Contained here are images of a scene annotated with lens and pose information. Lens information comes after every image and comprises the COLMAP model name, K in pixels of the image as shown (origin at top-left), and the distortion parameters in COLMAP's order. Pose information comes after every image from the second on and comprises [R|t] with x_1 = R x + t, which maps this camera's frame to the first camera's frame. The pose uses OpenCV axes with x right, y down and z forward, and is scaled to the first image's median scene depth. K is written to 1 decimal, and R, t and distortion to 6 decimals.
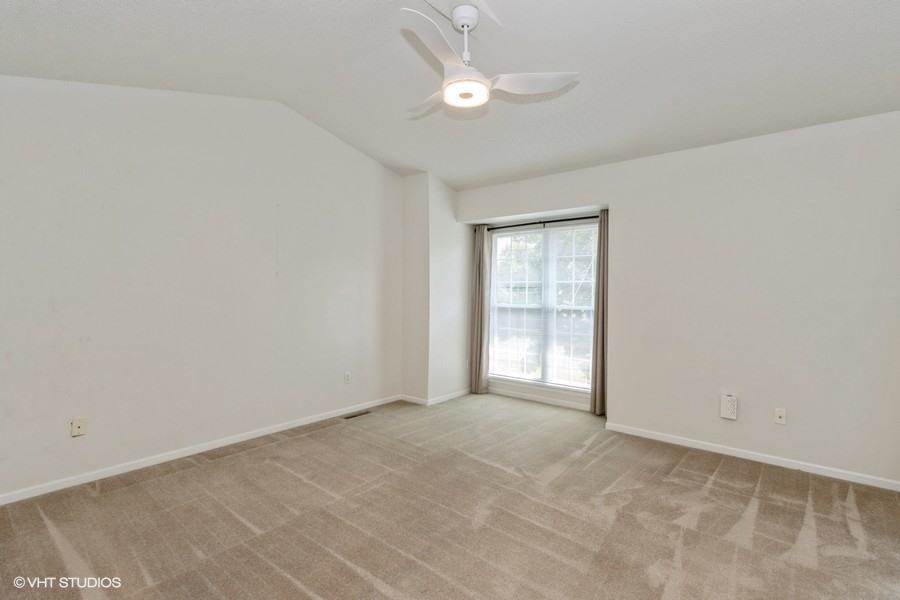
lens RADIAL K [[423.4, 0, 451.5], [0, 423.4, 297.1], [0, 0, 1]] dist [0.014910, -0.003865]
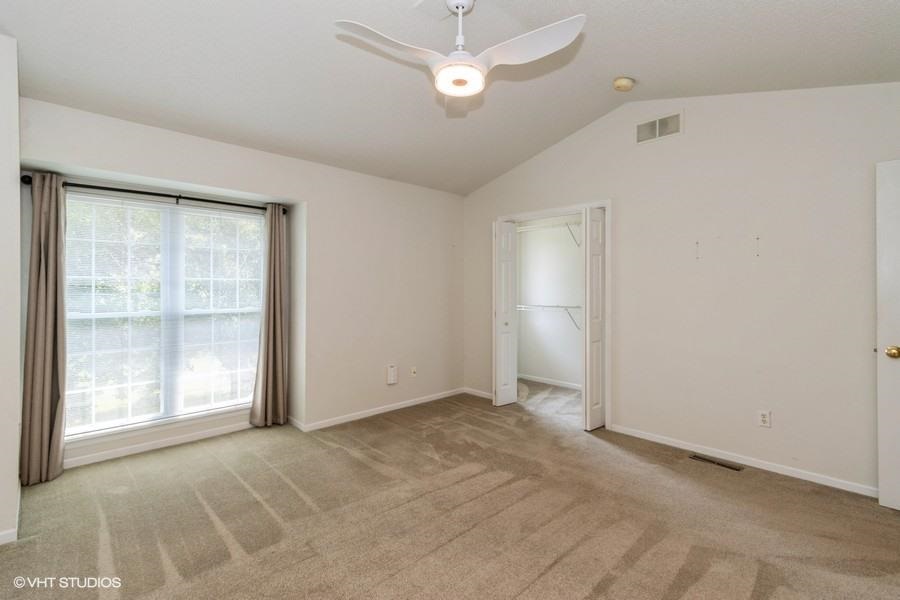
lens RADIAL K [[423.4, 0, 443.0], [0, 423.4, 291.2], [0, 0, 1]] dist [0.014910, -0.003865]
pose [[0.118803, -0.016930, 0.992774, -0.485221], [0.015975, 0.999758, 0.015137, -0.019677], [-0.992789, 0.014062, 0.119045, 0.493590]]
